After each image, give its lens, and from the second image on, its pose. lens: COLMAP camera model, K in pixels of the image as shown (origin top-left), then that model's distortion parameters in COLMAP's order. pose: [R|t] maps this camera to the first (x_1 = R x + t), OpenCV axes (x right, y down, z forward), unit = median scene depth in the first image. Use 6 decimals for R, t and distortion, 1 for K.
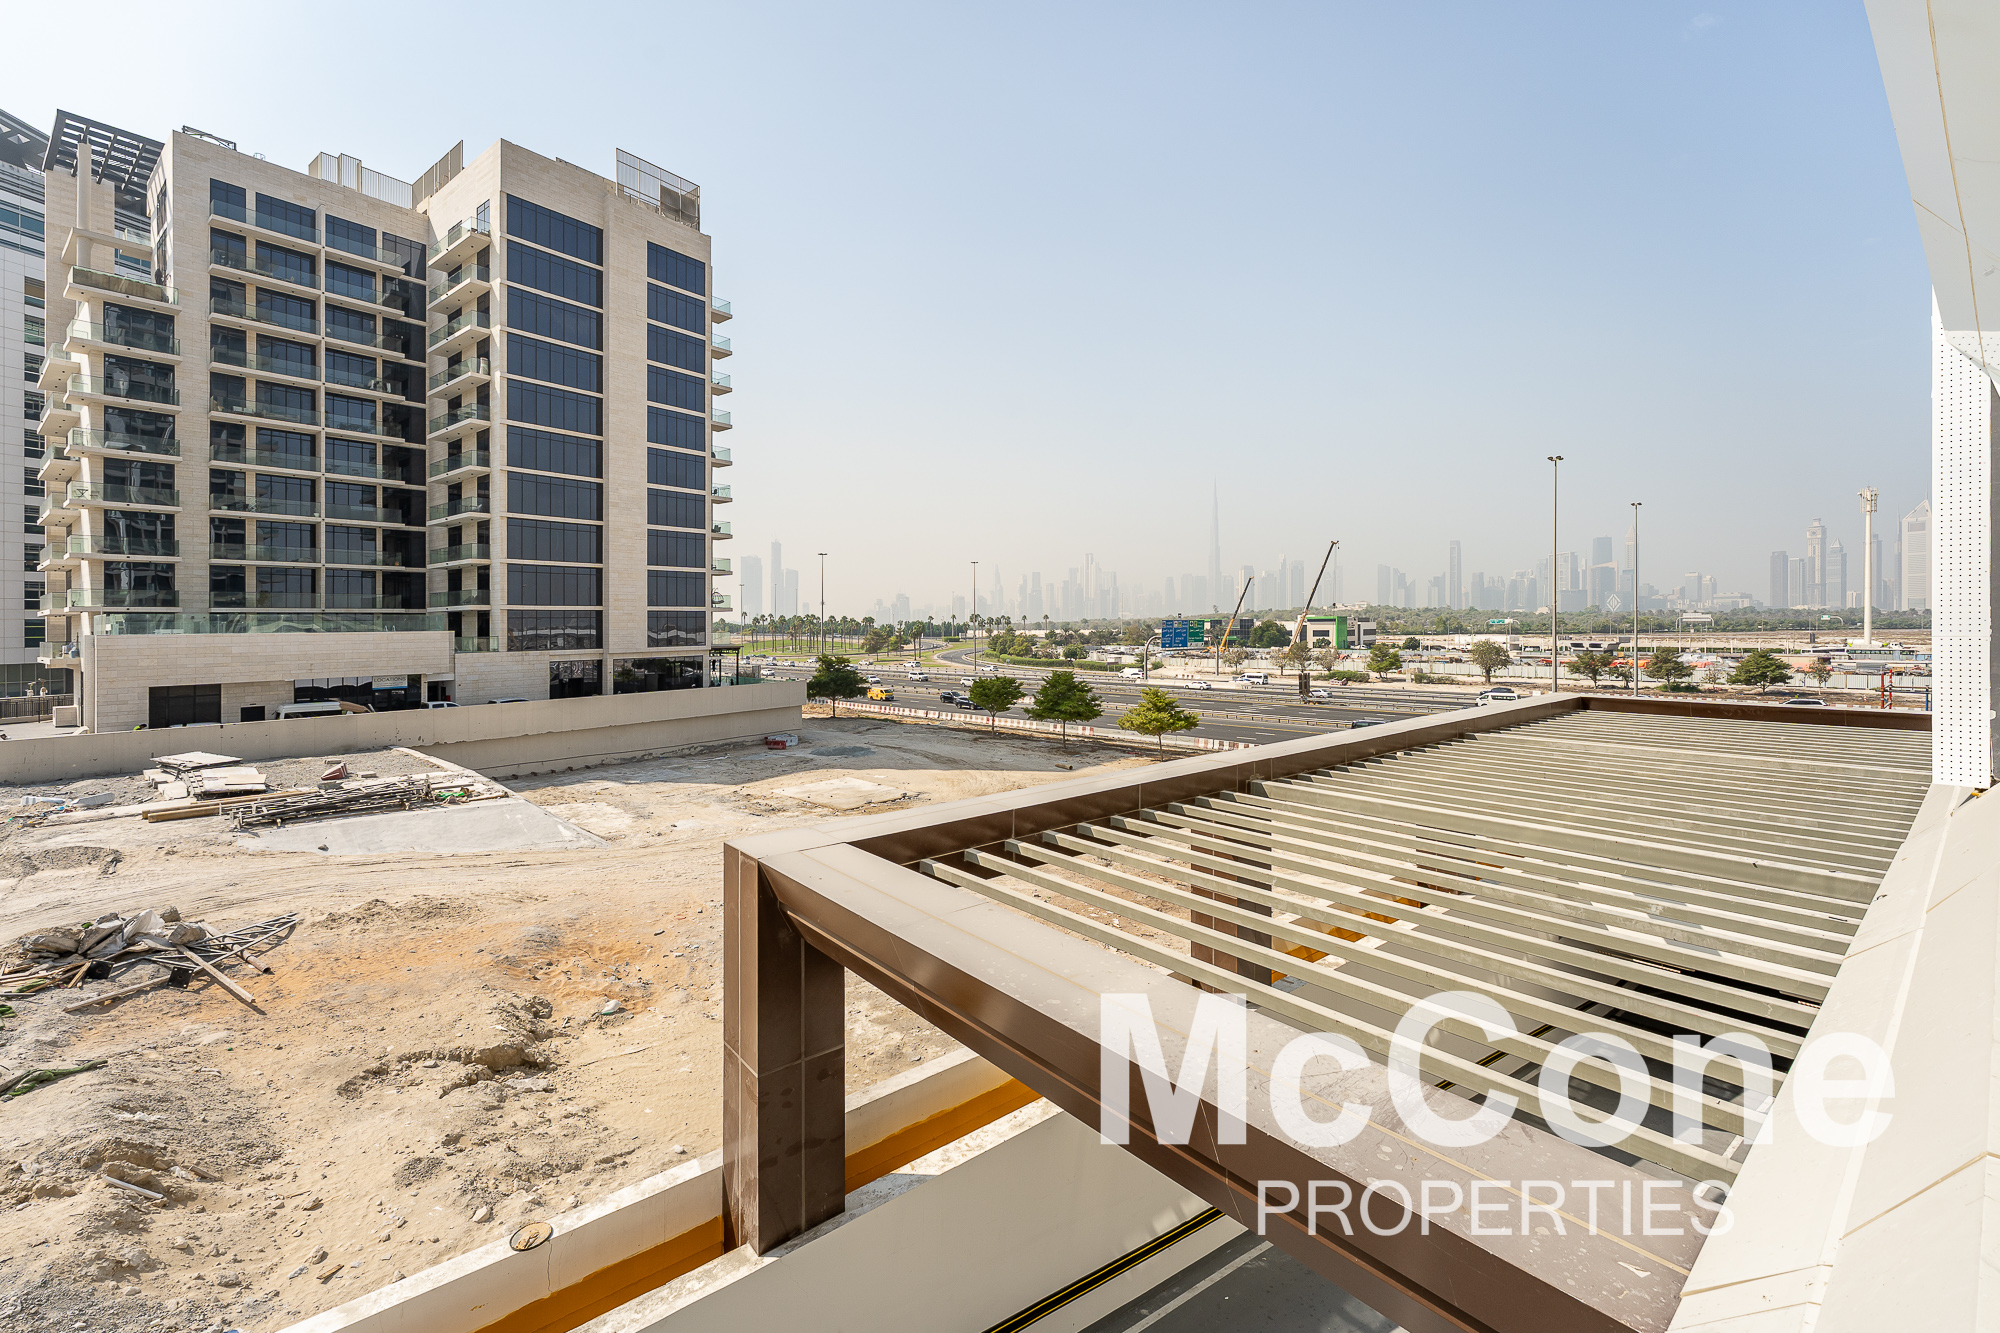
lens RADIAL K [[815.8, 0, 984.7], [0, 815.8, 619.0], [0, 0, 1]] dist [-0.000954, 0.000849]
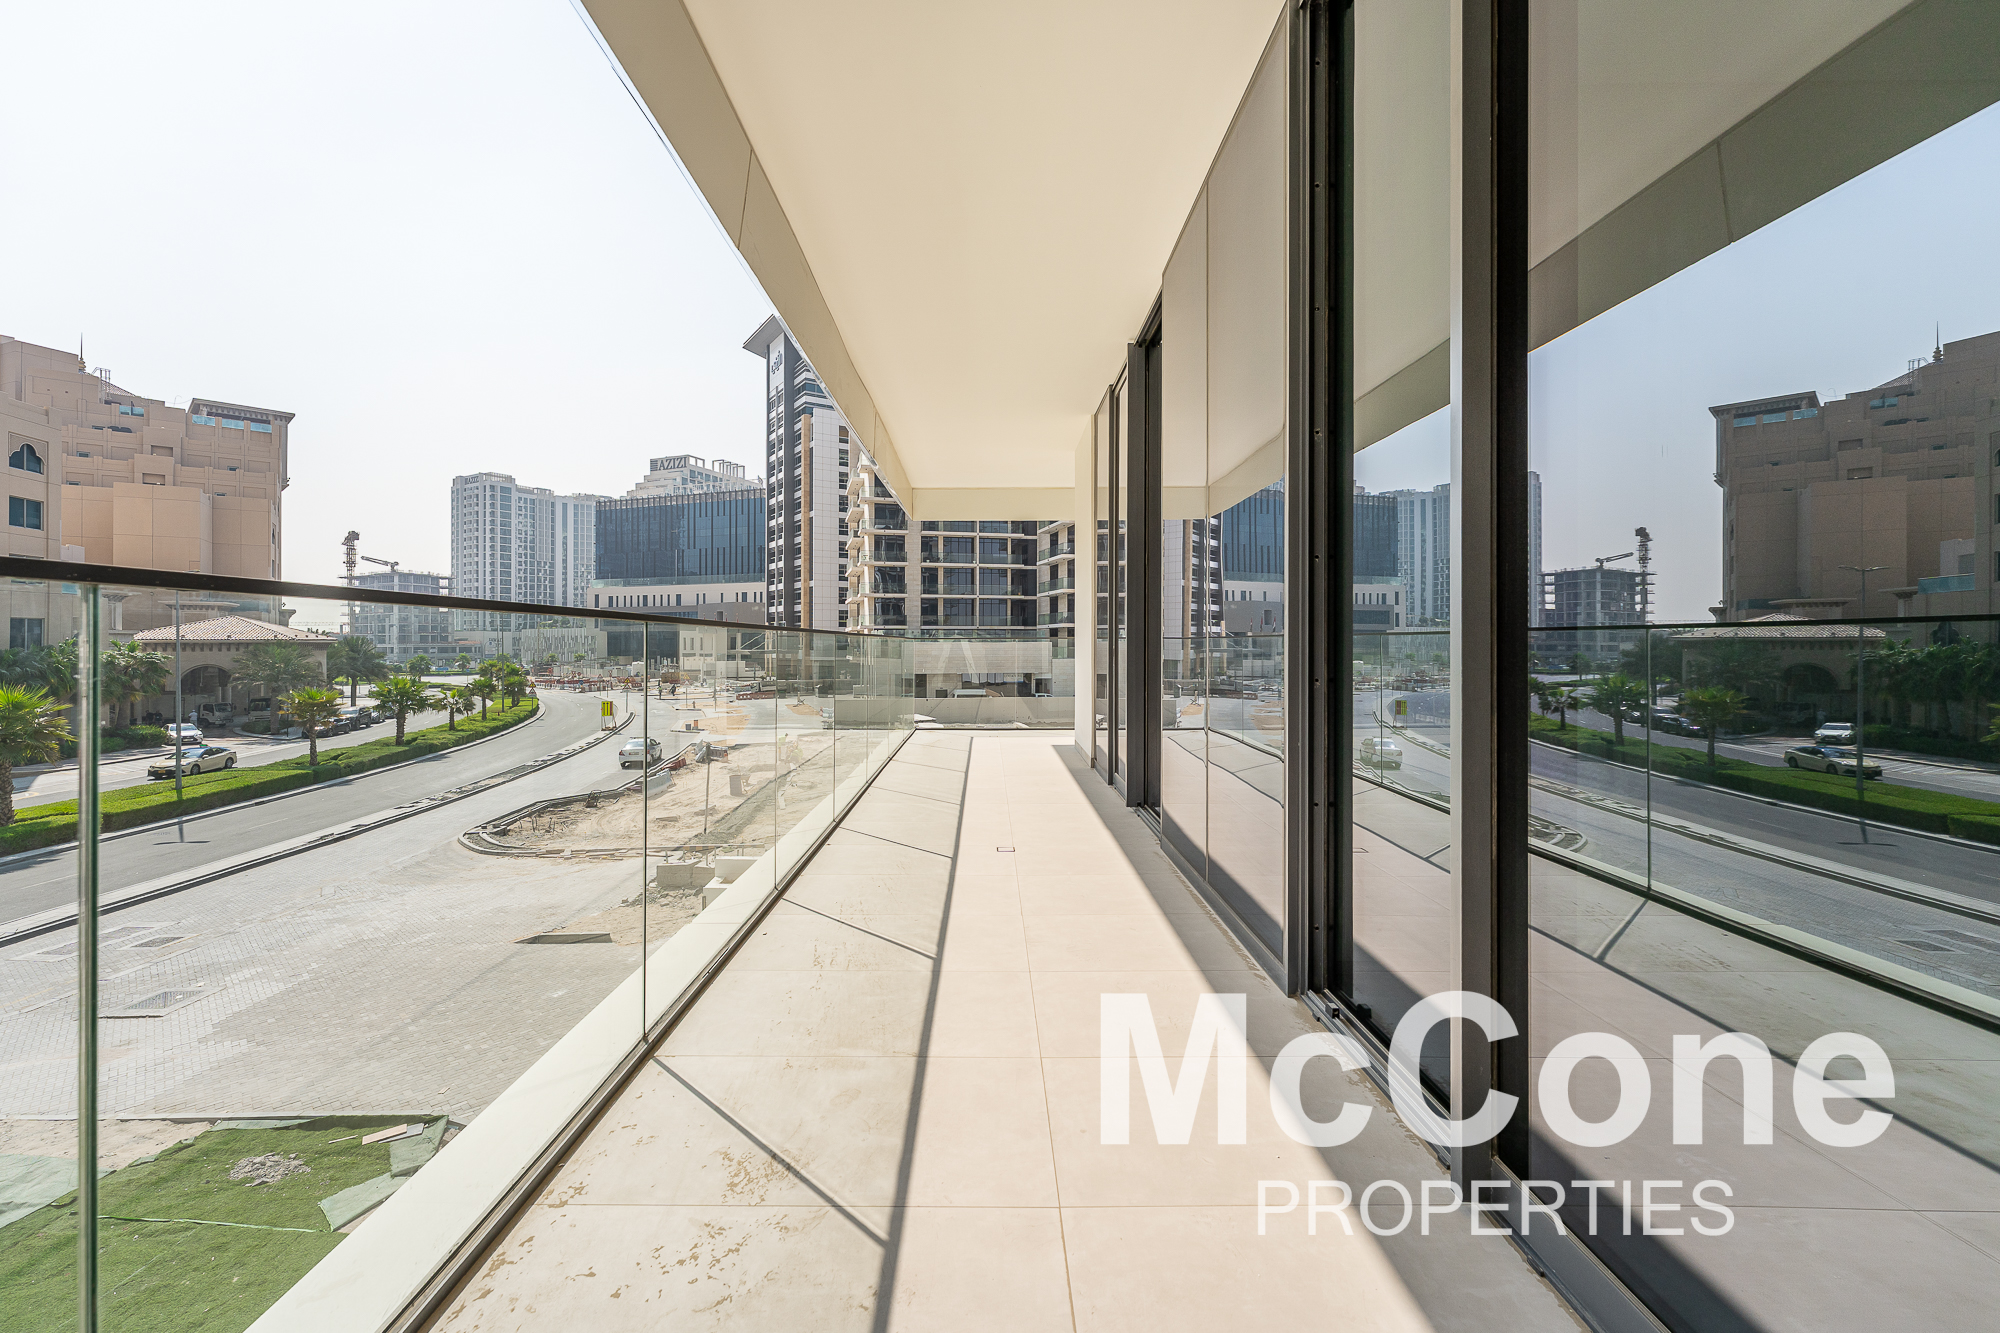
lens RADIAL K [[827.6, 0, 985.7], [0, 827.6, 658.1], [0, 0, 1]] dist [0.000326, 0.000416]
pose [[0.778543, 0.021684, -0.627217, 0.122718], [-0.002088, 0.999487, 0.031962, -0.003169], [0.627588, -0.023574, 0.778189, -0.136643]]
